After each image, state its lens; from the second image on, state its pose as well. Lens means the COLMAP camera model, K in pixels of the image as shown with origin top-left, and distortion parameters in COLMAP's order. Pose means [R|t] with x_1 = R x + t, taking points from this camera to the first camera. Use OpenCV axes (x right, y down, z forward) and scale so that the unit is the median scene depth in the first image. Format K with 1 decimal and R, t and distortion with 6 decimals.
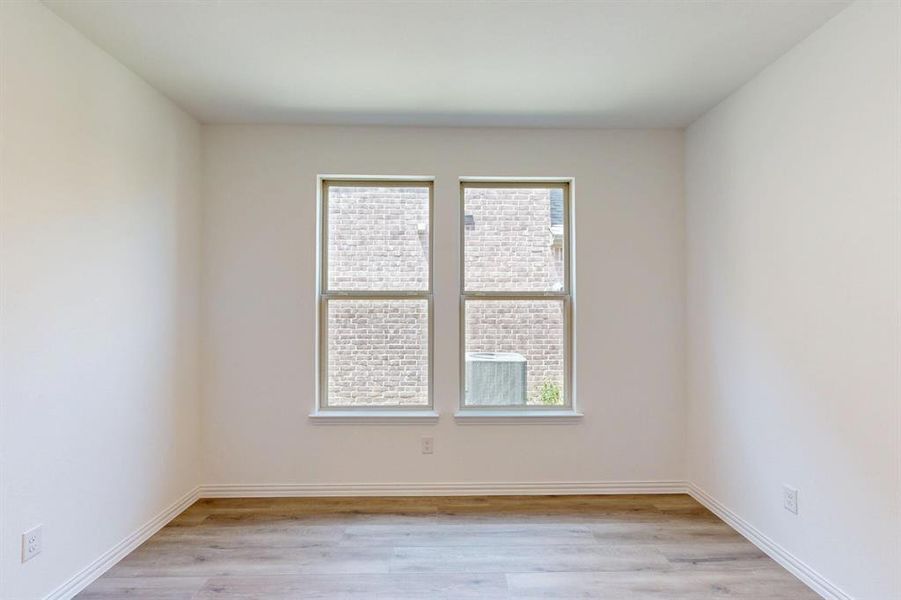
lens RADIAL K [[454.0, 0, 451.7], [0, 454.0, 295.6], [0, 0, 1]] dist [0.039994, -0.000053]
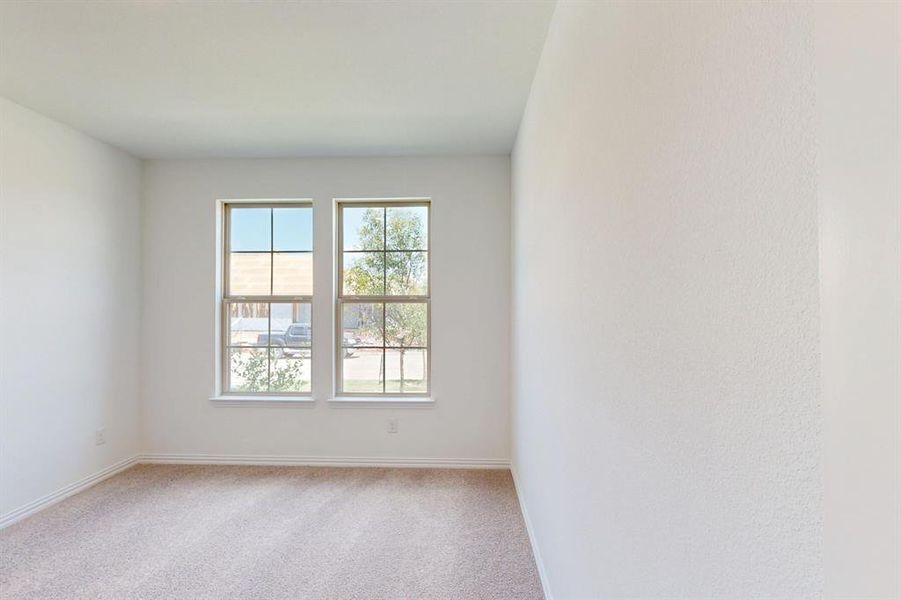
lens RADIAL K [[389.7, 0, 450.5], [0, 389.7, 302.7], [0, 0, 1]] dist [-0.000709, -0.000212]
pose [[0.998539, -0.004578, -0.053838, 0.342613], [0.005045, 0.999951, 0.008541, 0.001606], [0.053796, -0.008800, 0.998513, 0.006190]]
